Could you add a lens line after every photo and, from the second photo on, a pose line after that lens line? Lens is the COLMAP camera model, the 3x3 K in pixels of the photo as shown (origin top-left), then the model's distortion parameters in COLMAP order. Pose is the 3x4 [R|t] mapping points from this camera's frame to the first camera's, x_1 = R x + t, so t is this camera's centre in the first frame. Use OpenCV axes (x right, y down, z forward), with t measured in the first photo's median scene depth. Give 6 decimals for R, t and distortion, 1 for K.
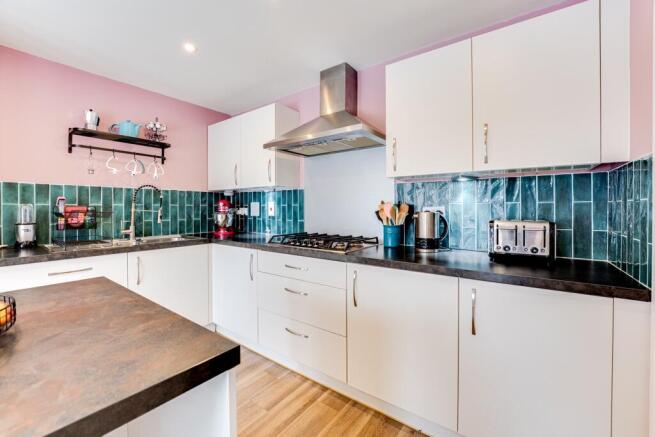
lens RADIAL K [[274.5, 0, 329.5], [0, 274.5, 209.6], [0, 0, 1]] dist [-0.014272, 0.000531]
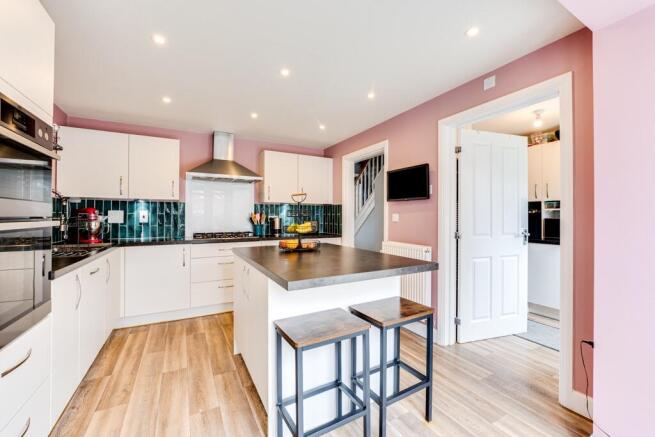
lens RADIAL K [[274.5, 0, 333.7], [0, 274.5, 215.0], [0, 0, 1]] dist [-0.014272, 0.000531]
pose [[0.407423, 0.005444, 0.913224, -1.152807], [0.004372, 0.999959, -0.007911, 0.004051], [-0.913229, 0.007216, 0.407382, -0.275495]]
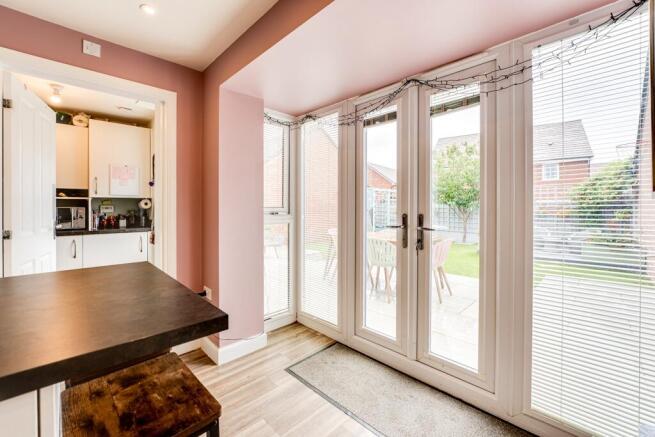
lens RADIAL K [[274.5, 0, 319.3], [0, 274.5, 204.2], [0, 0, 1]] dist [-0.014272, 0.000531]
pose [[-0.984897, -0.004160, 0.173091, -0.891777], [-0.004088, 0.999991, 0.000773, -0.001389], [-0.173093, 0.000053, -0.984906, 0.258554]]
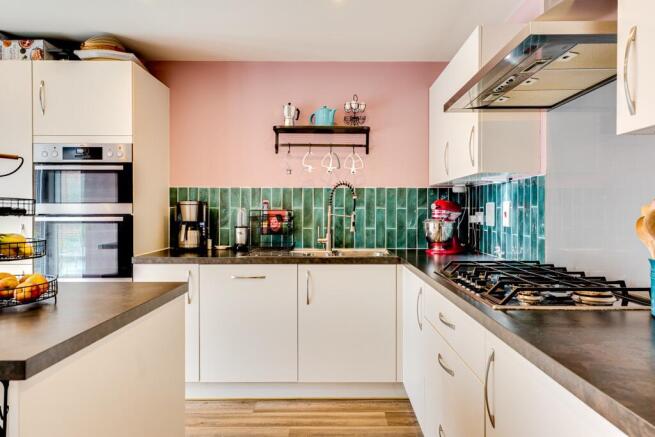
lens RADIAL K [[447.6, 0, 323.8], [0, 447.6, 212.8], [0, 0, 1]] dist [0.033730, -0.000830]
pose [[0.579306, 0.004106, -0.815100, 0.380414], [-0.008235, 0.999966, -0.000815, -0.002153], [0.815069, 0.007185, 0.579320, 0.211260]]
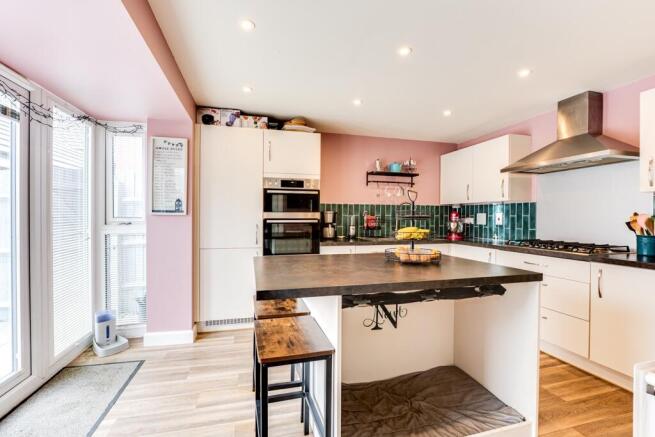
lens RADIAL K [[274.5, 0, 312.3], [0, 274.5, 219.2], [0, 0, 1]] dist [-0.014272, 0.000531]
pose [[0.762430, 0.010148, -0.646991, -0.076194], [-0.009494, 0.999945, 0.004497, 0.001016], [0.647001, 0.002714, 0.762485, -0.531865]]
